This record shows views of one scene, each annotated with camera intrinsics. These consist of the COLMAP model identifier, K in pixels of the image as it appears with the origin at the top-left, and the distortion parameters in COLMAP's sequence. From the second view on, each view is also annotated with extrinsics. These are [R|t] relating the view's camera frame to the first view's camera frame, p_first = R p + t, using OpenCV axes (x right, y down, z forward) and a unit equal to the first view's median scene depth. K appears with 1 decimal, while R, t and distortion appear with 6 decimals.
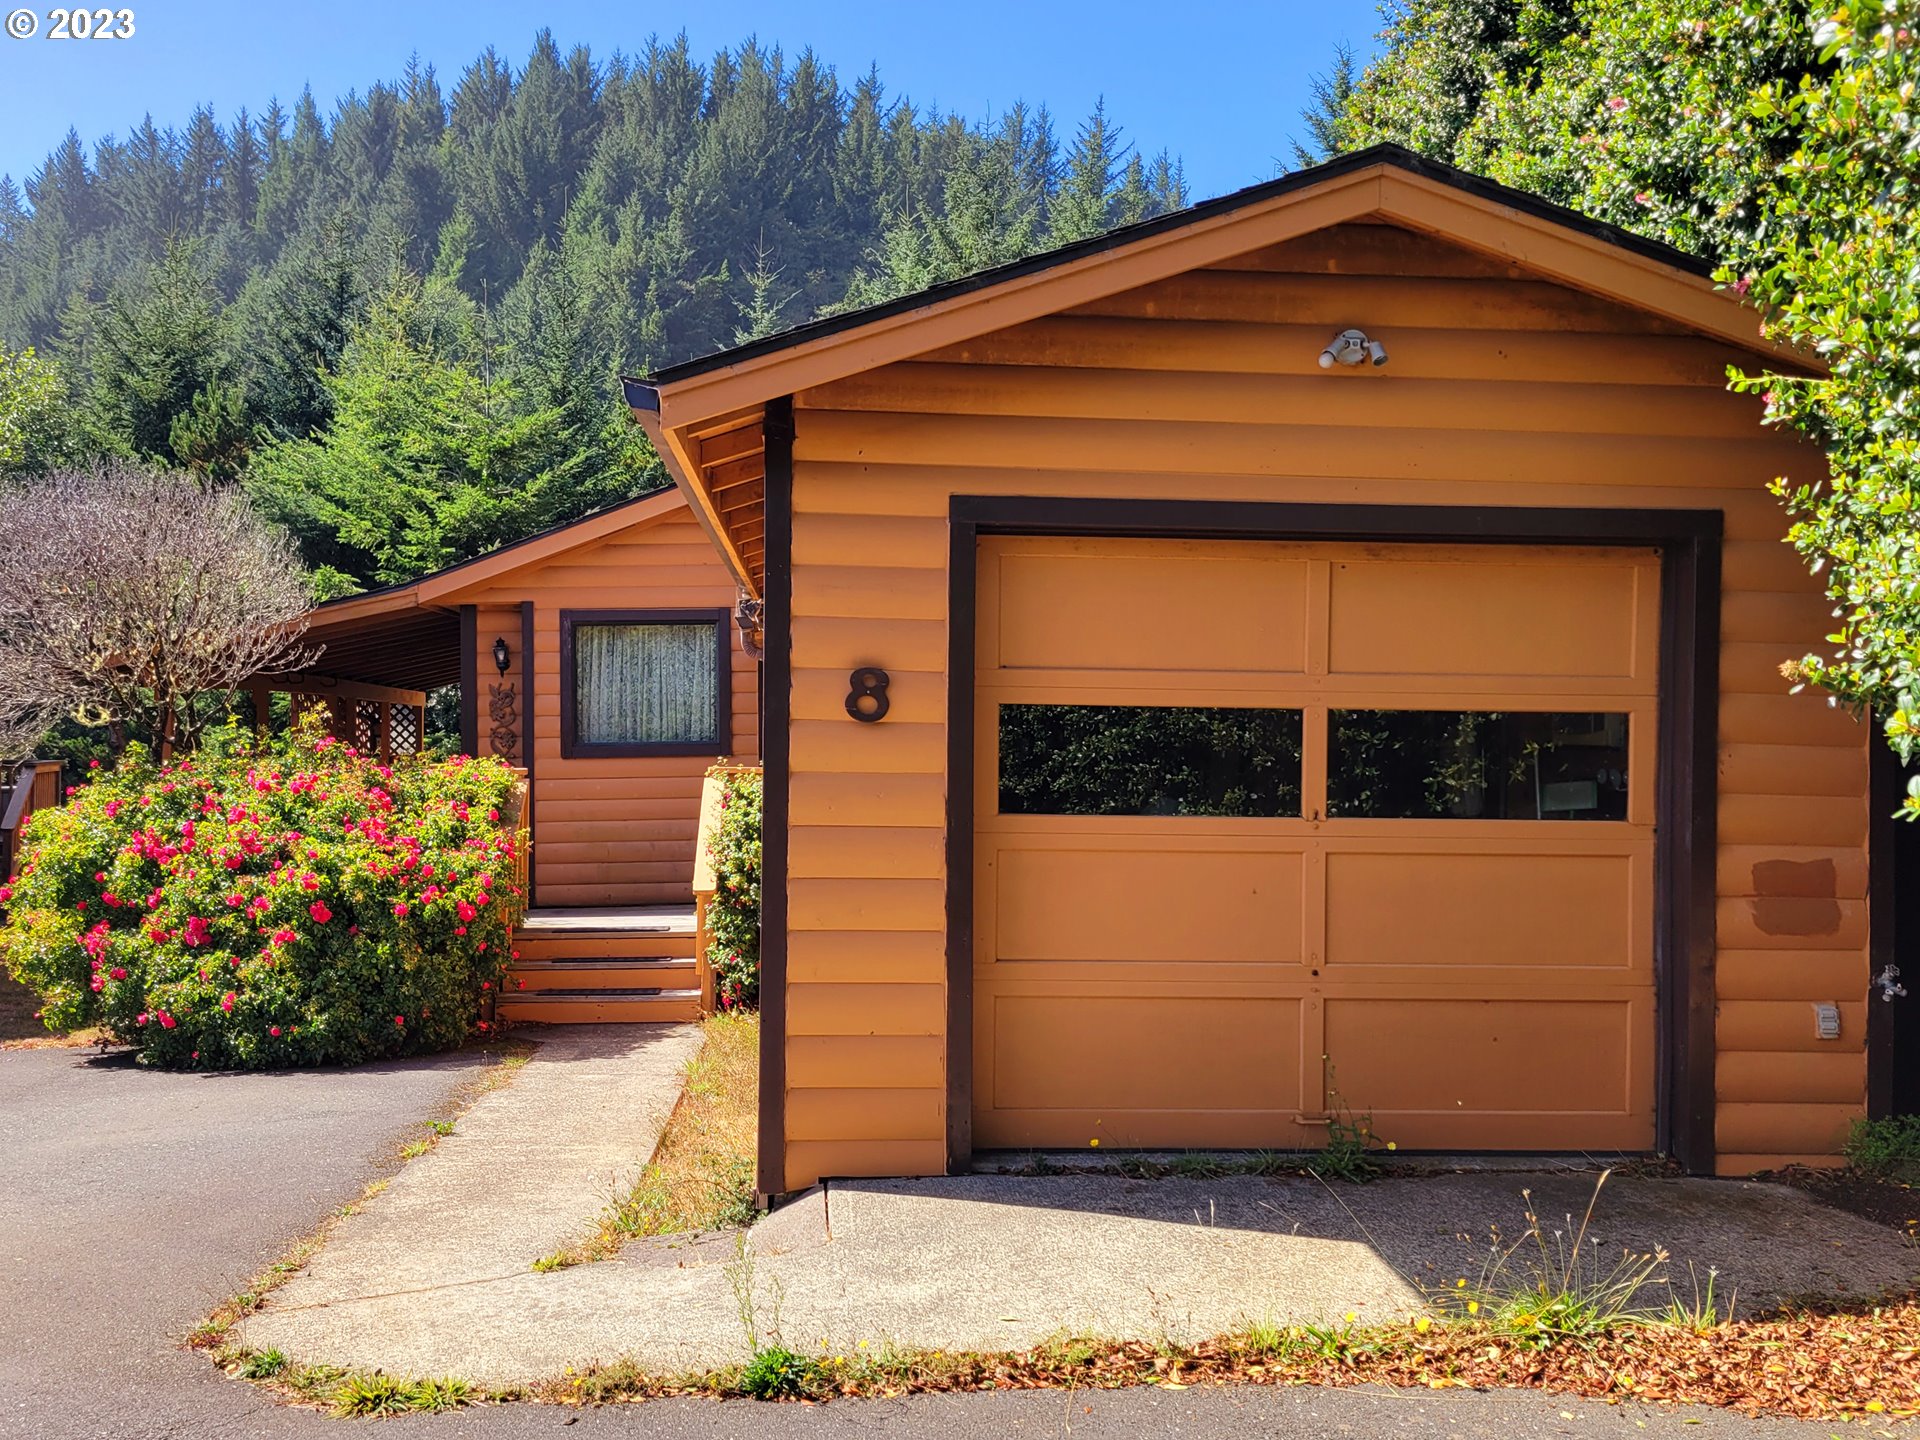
lens RADIAL K [[1695.5, 0, 915.2], [0, 1695.5, 726.5], [0, 0, 1]] dist [0.047935, -0.022293]
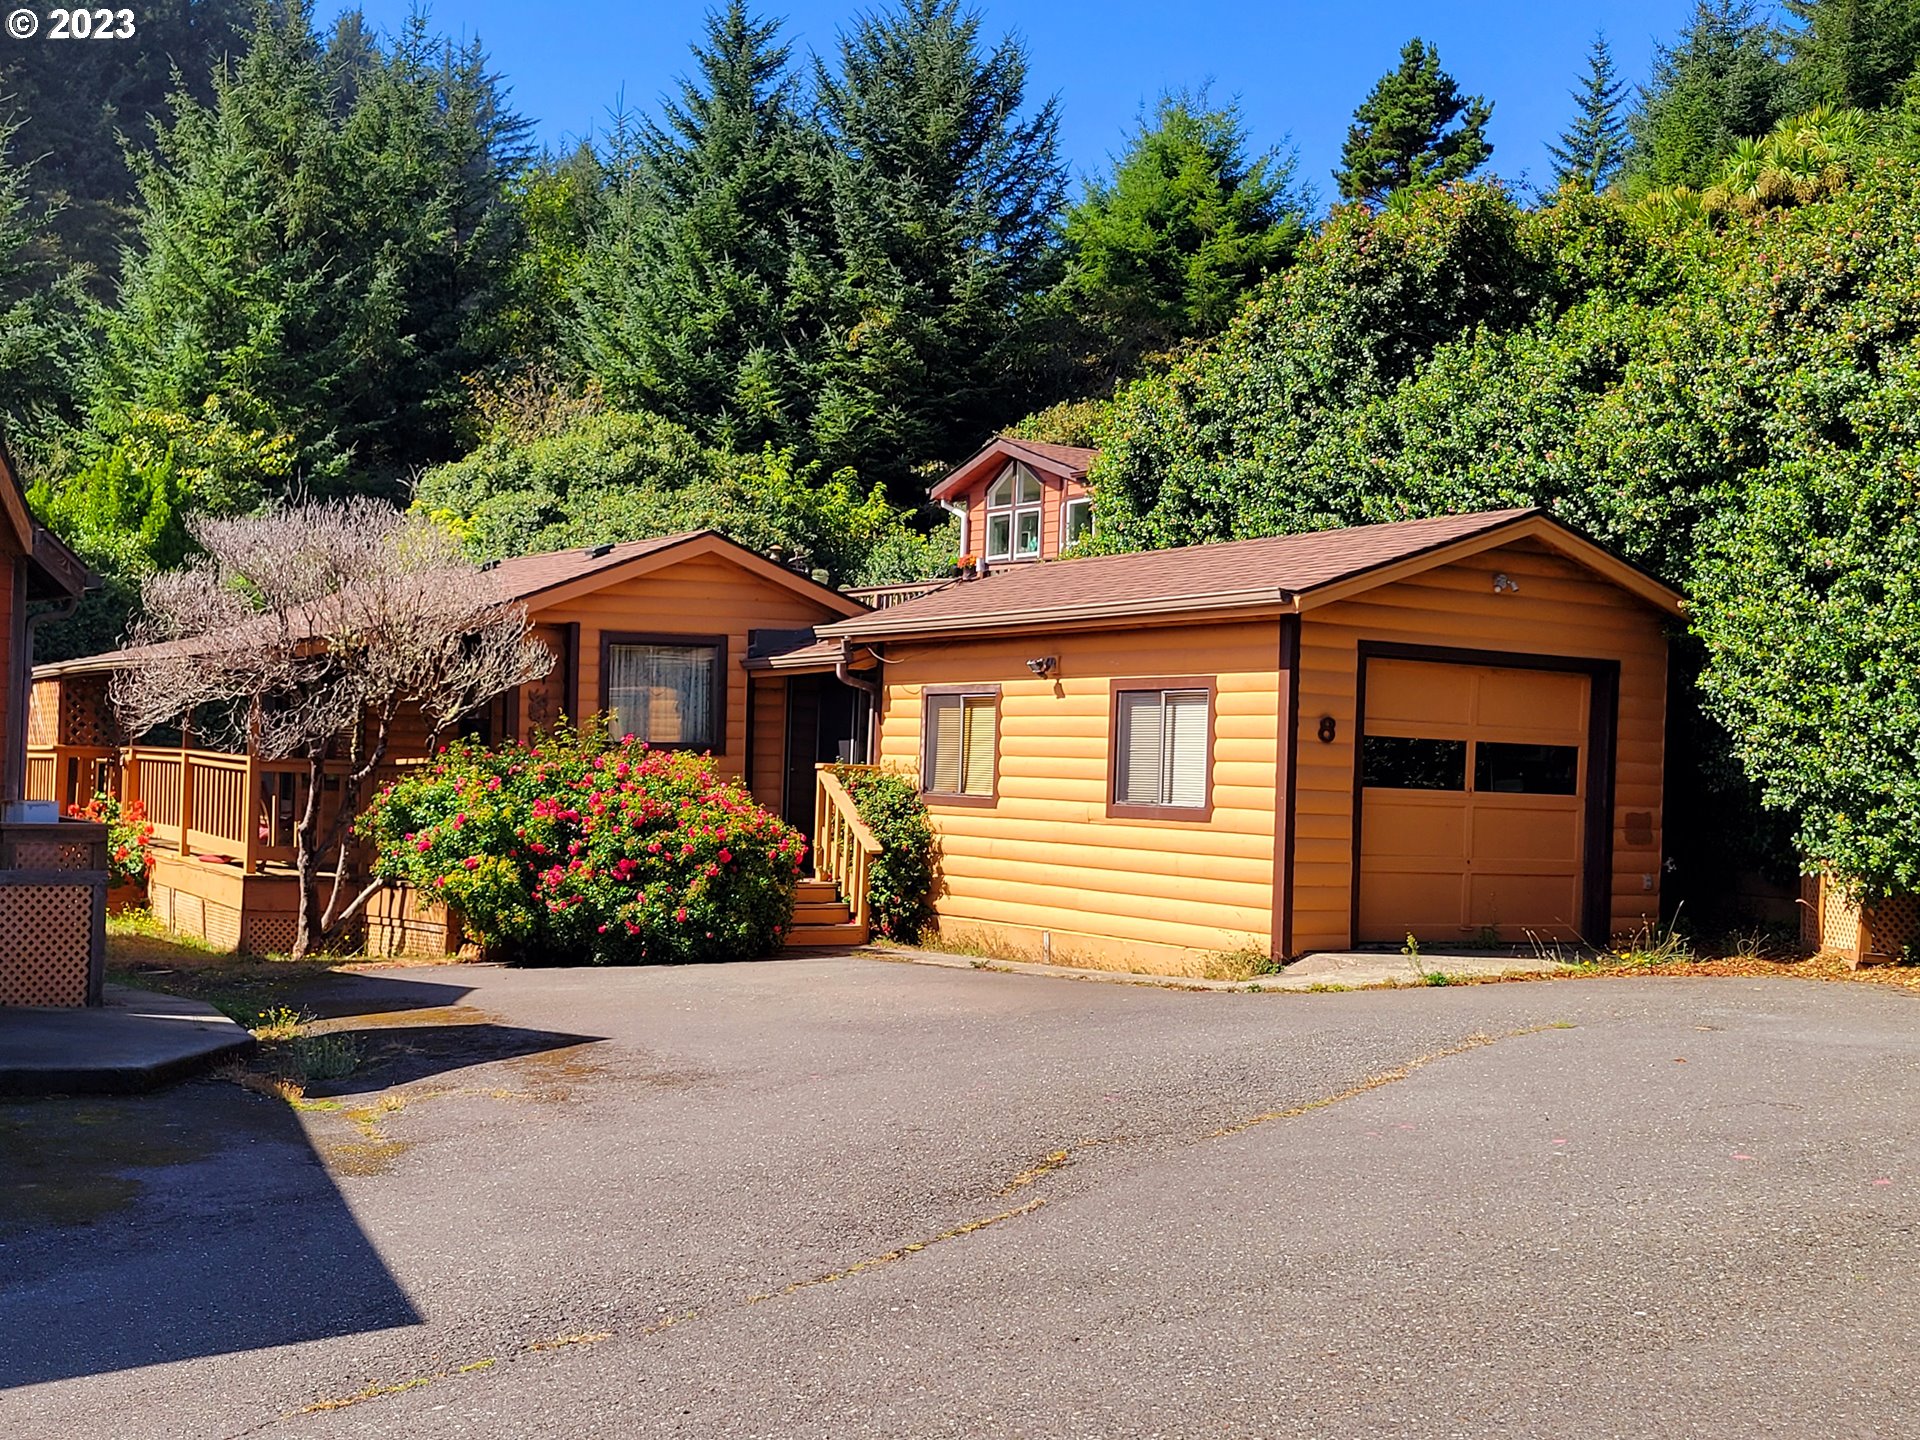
lens RADIAL K [[2377.2, 0, 929.7], [0, 2377.2, 743.8], [0, 0, 1]] dist [0.033576, 0.000000]
pose [[0.893980, 0.026682, 0.447311, -0.752668], [-0.028975, 0.999579, -0.001716, 0.007776], [-0.447168, -0.011427, 0.894377, -0.611800]]
